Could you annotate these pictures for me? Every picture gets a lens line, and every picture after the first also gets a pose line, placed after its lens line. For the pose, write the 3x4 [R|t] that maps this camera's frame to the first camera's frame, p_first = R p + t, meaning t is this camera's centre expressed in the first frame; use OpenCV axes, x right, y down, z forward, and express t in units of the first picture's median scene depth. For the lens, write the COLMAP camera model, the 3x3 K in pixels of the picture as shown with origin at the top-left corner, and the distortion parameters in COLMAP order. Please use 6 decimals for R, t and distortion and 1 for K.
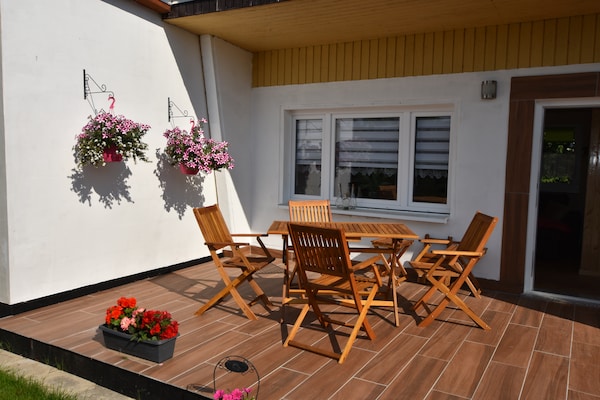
lens RADIAL K [[492.0, 0, 298.1], [0, 492.0, 202.2], [0, 0, 1]] dist [-0.001927, 0.046508]
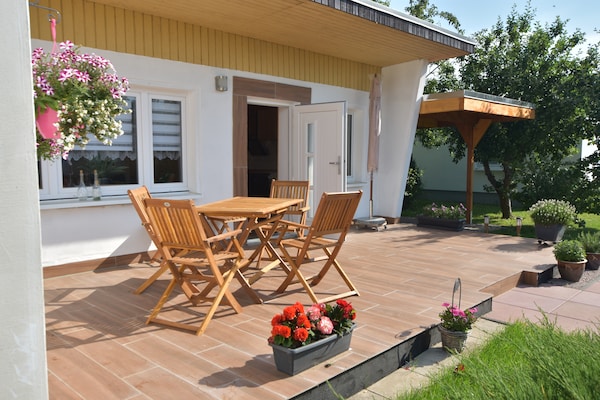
lens RADIAL K [[492.0, 0, 298.1], [0, 492.0, 202.2], [0, 0, 1]] dist [-0.001927, 0.046508]
pose [[0.230959, -0.113597, 0.966309, -0.756546], [0.094641, 0.991074, 0.093888, -0.033835], [-0.968350, 0.069768, 0.239649, 0.536295]]
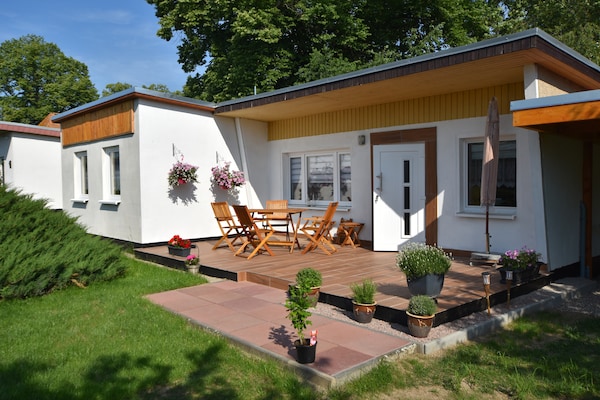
lens RADIAL K [[492.0, 0, 298.1], [0, 492.0, 202.2], [0, 0, 1]] dist [-0.001927, 0.046508]
pose [[0.950673, -0.021326, -0.309460, 0.723860], [0.005806, 0.998682, -0.050989, 0.107347], [0.310139, 0.046677, 0.949545, -0.862410]]
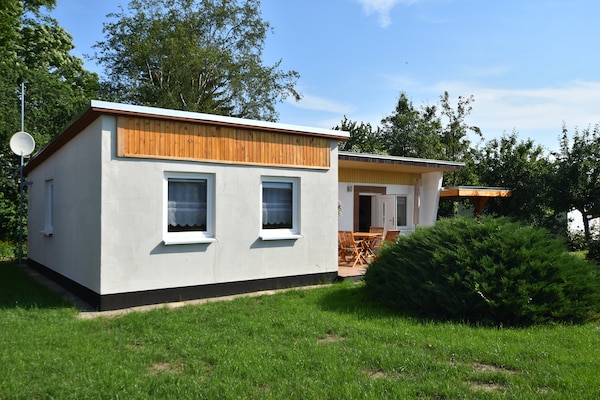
lens RADIAL K [[492.0, 0, 298.1], [0, 492.0, 202.2], [0, 0, 1]] dist [-0.001927, 0.046508]
pose [[0.390394, -0.010942, 0.920583, -2.512577], [0.089887, 0.995605, -0.026285, -0.090871], [-0.916249, 0.093010, 0.389662, 0.103709]]
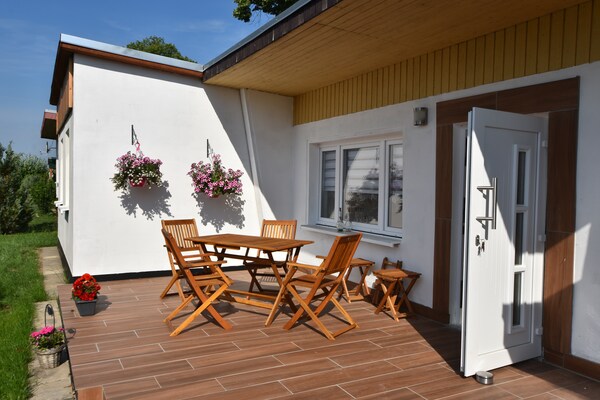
lens RADIAL K [[492.0, 0, 298.1], [0, 492.0, 202.2], [0, 0, 1]] dist [-0.001927, 0.046508]
pose [[0.850100, 0.015662, -0.526389, 0.693987], [-0.048552, 0.997631, -0.048725, 0.009731], [0.524379, 0.066978, 0.848847, 0.015809]]
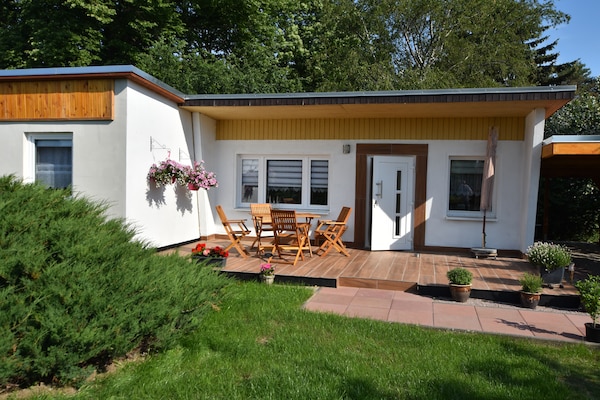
lens RADIAL K [[492.0, 0, 298.1], [0, 492.0, 202.2], [0, 0, 1]] dist [-0.001927, 0.046508]
pose [[0.962011, -0.012102, 0.272743, -0.366685], [0.023302, 0.999011, -0.037862, 0.067746], [-0.272015, 0.042779, 0.961342, -0.901546]]
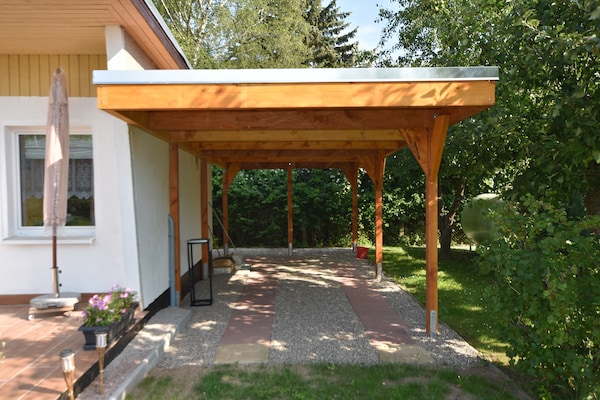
lens RADIAL K [[492.0, 0, 298.1], [0, 492.0, 202.2], [0, 0, 1]] dist [-0.001927, 0.046508]
pose [[0.855785, -0.044611, 0.515405, 0.715664], [0.070900, 0.996988, -0.031428, 0.065175], [-0.512450, 0.063438, 0.856371, -0.423605]]
